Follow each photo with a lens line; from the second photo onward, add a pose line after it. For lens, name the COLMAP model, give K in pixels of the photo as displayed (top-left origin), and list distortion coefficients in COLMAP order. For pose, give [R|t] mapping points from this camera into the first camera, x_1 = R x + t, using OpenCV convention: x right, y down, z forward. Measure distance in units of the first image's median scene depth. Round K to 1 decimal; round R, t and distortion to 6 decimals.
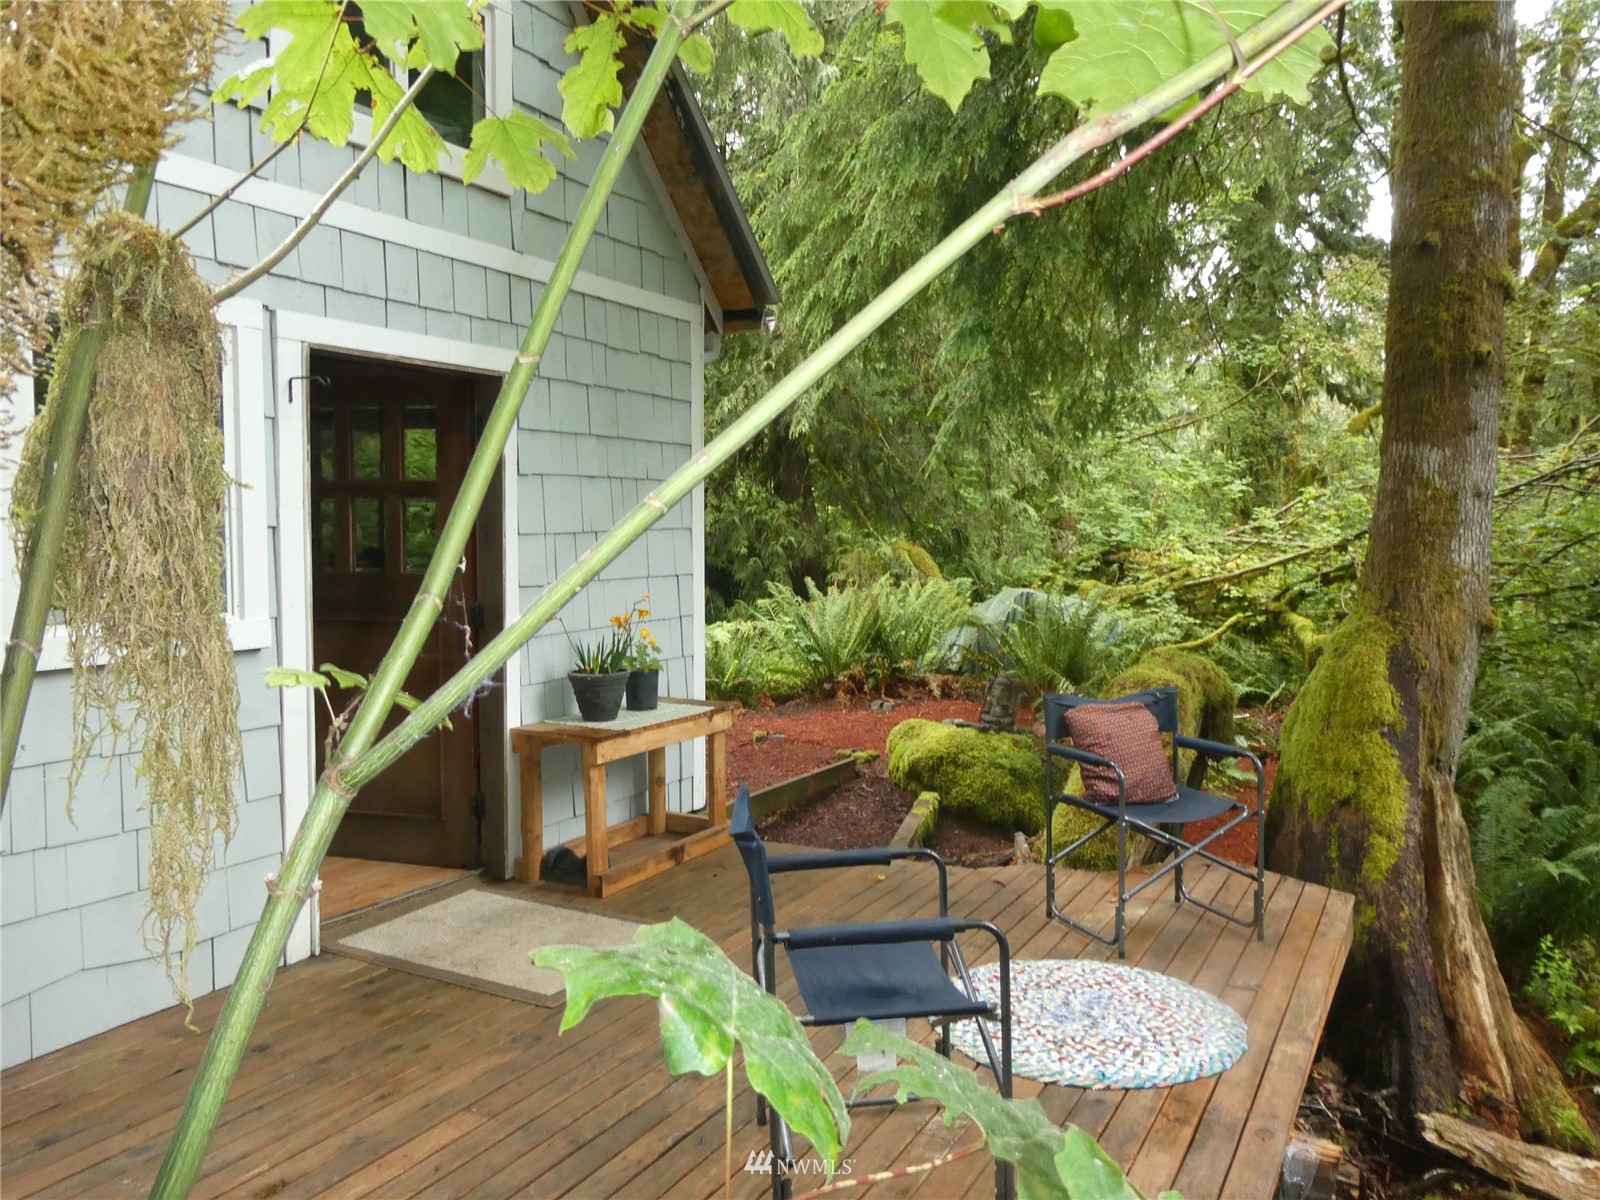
lens RADIAL K [[1144.8, 0, 800.0], [0, 1144.8, 600.0], [0, 0, 1]] dist [0.000871, -0.000397]
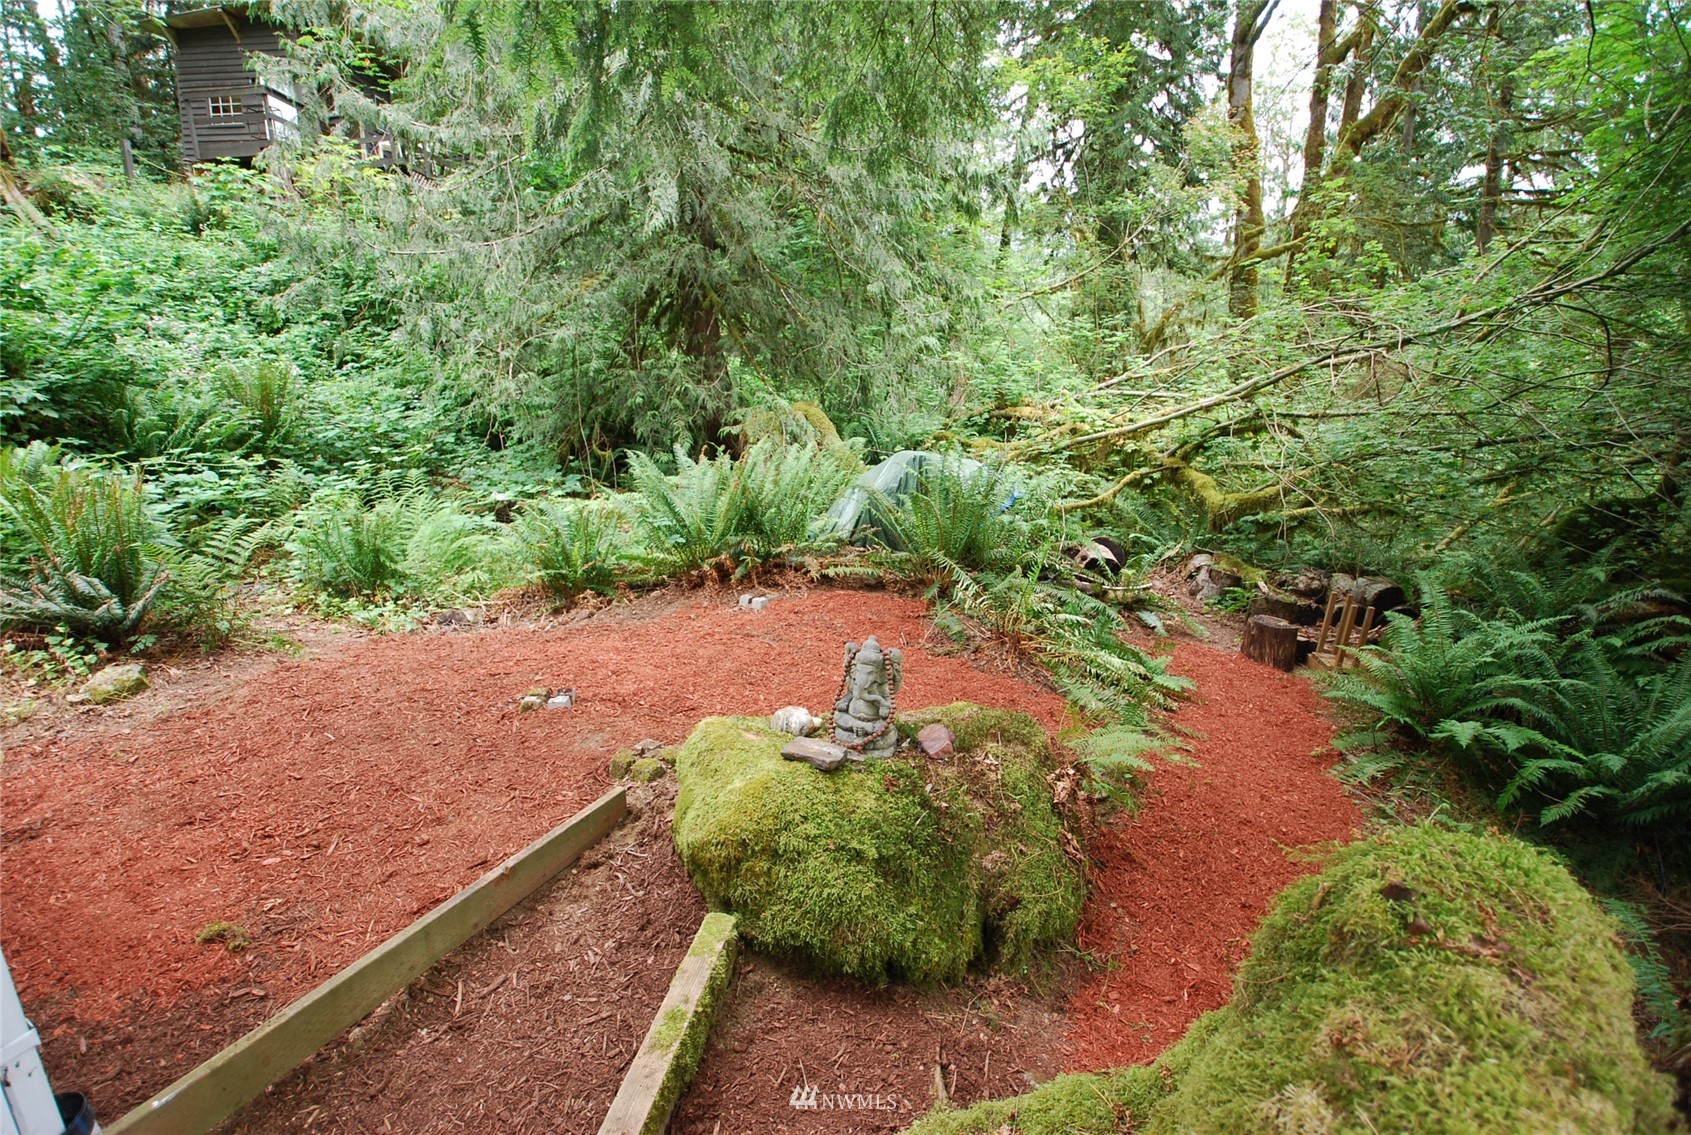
lens RADIAL K [[763.9, 0, 816.9], [0, 763.9, 569.4], [0, 0, 1]] dist [-0.027399, -0.000144]
pose [[0.998019, -0.037174, 0.050753, 0.087805], [0.028116, 0.985255, 0.168768, -0.024769], [-0.056278, -0.167007, 0.984348, 0.417796]]
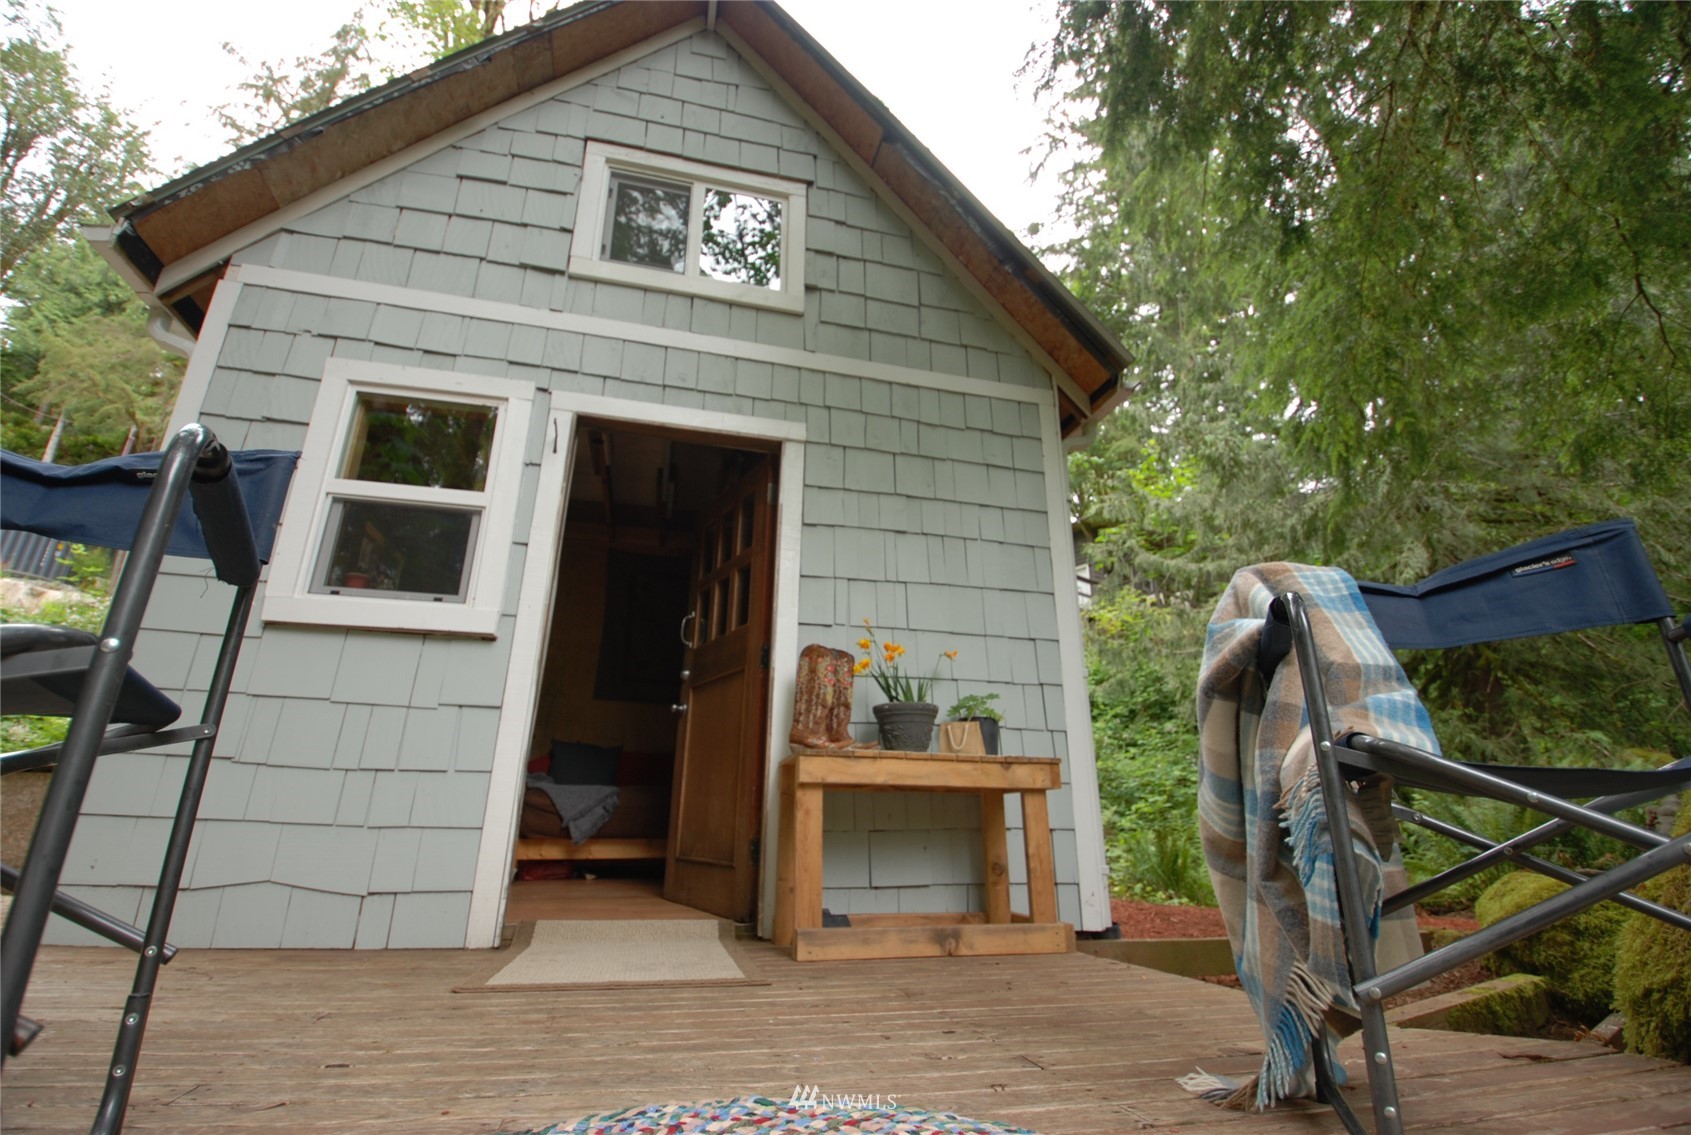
lens RADIAL K [[750.6, 0, 845.5], [0, 750.6, 567.5], [0, 0, 1]] dist [-0.024967, -0.000868]
pose [[0.697815, -0.231272, -0.677914, 0.105974], [-0.056129, 0.925874, -0.373640, 0.079892], [0.714075, 0.298783, 0.633108, 0.249393]]
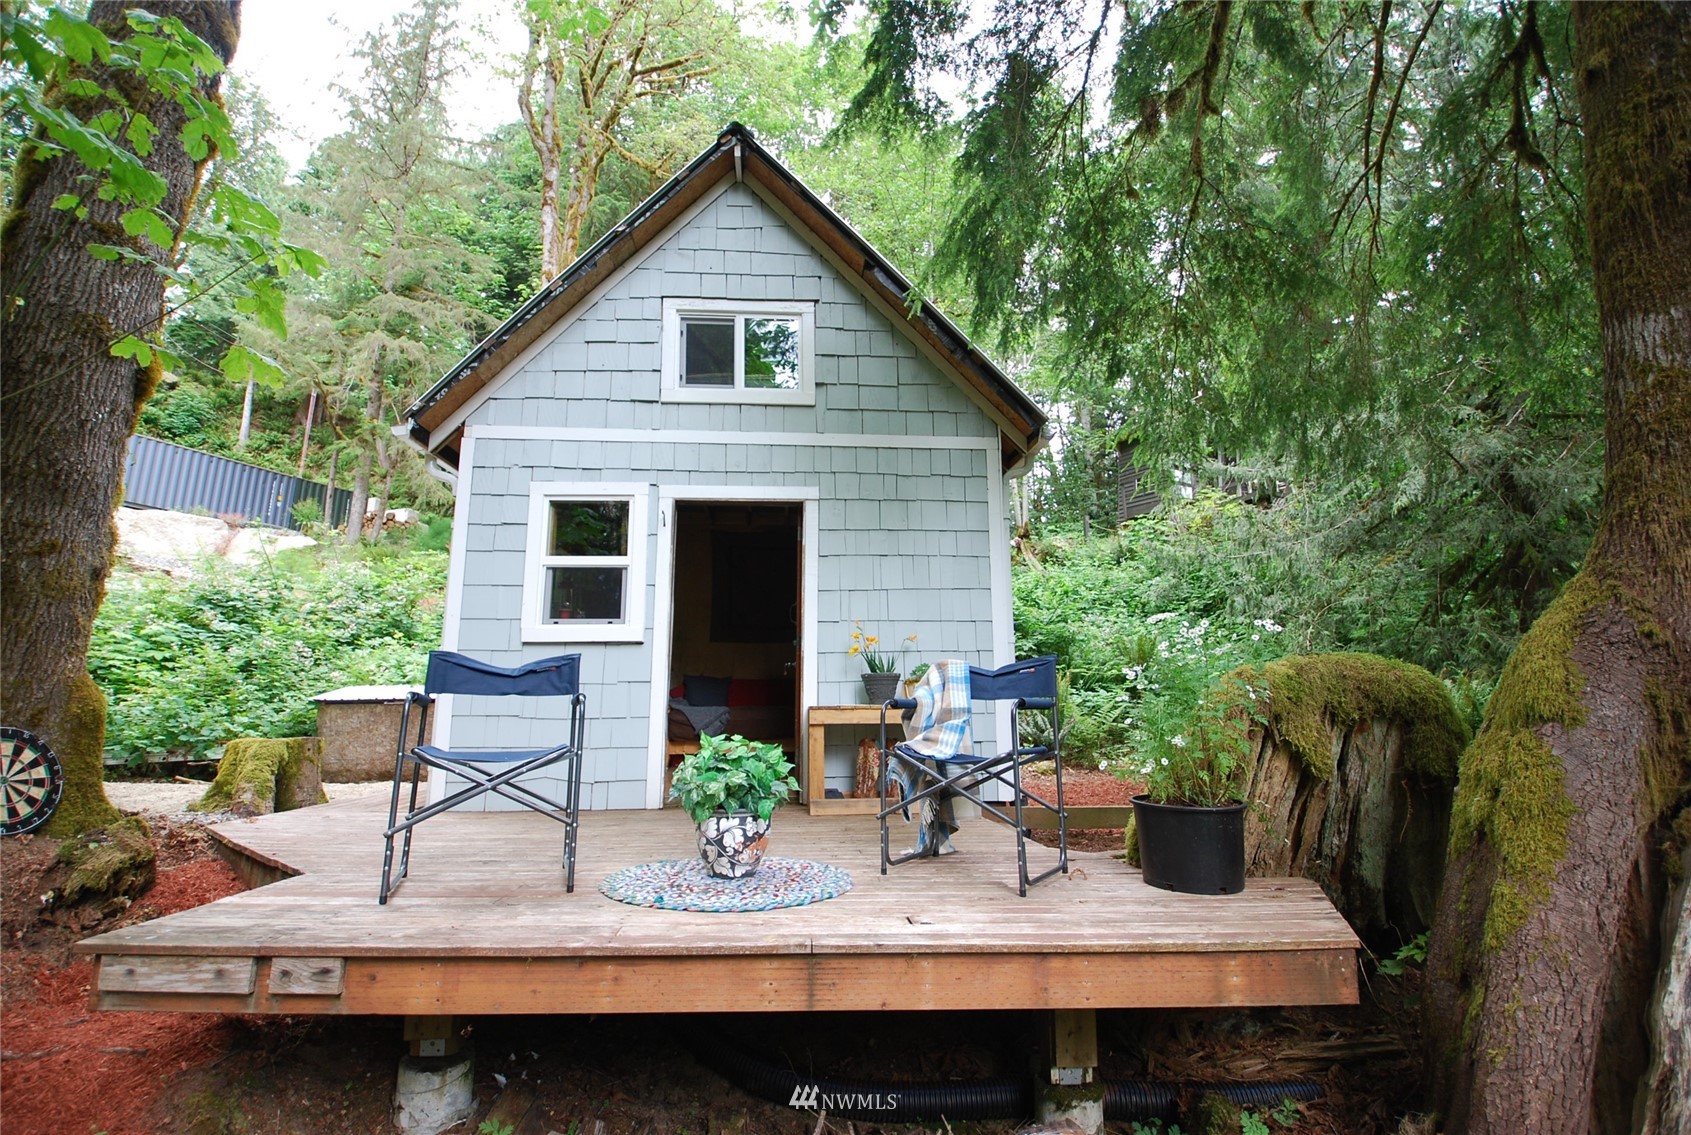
lens RADIAL K [[750.6, 0, 845.5], [0, 750.6, 567.5], [0, 0, 1]] dist [-0.024967, -0.000868]
pose [[0.569446, -0.152904, -0.807683, 0.281793], [-0.049133, 0.974461, -0.219118, 0.062483], [0.820559, 0.164459, 0.547390, 0.179280]]
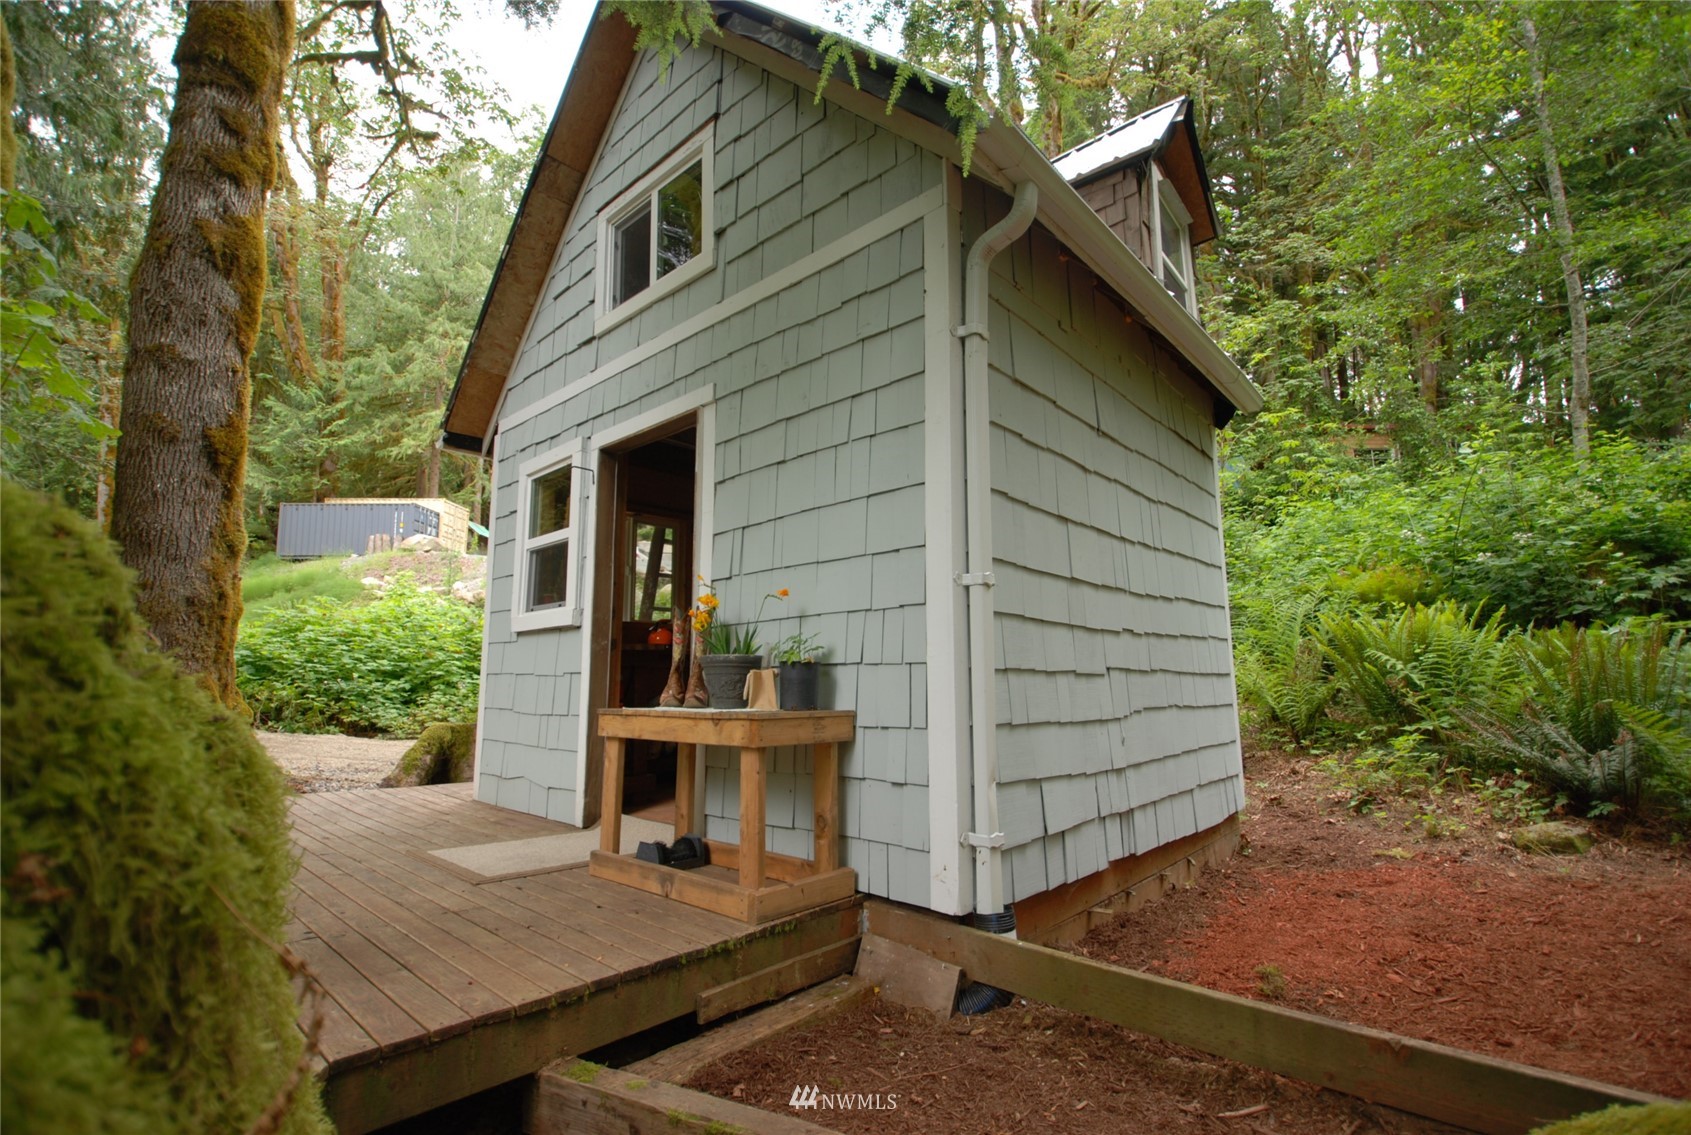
lens RADIAL K [[750.6, 0, 845.5], [0, 750.6, 567.5], [0, 0, 1]] dist [-0.024967, -0.000868]
pose [[-0.215817, -0.144271, -0.965717, 0.182695], [-0.057295, 0.989191, -0.134973, 0.028189], [0.974751, 0.026201, -0.221751, 0.542187]]
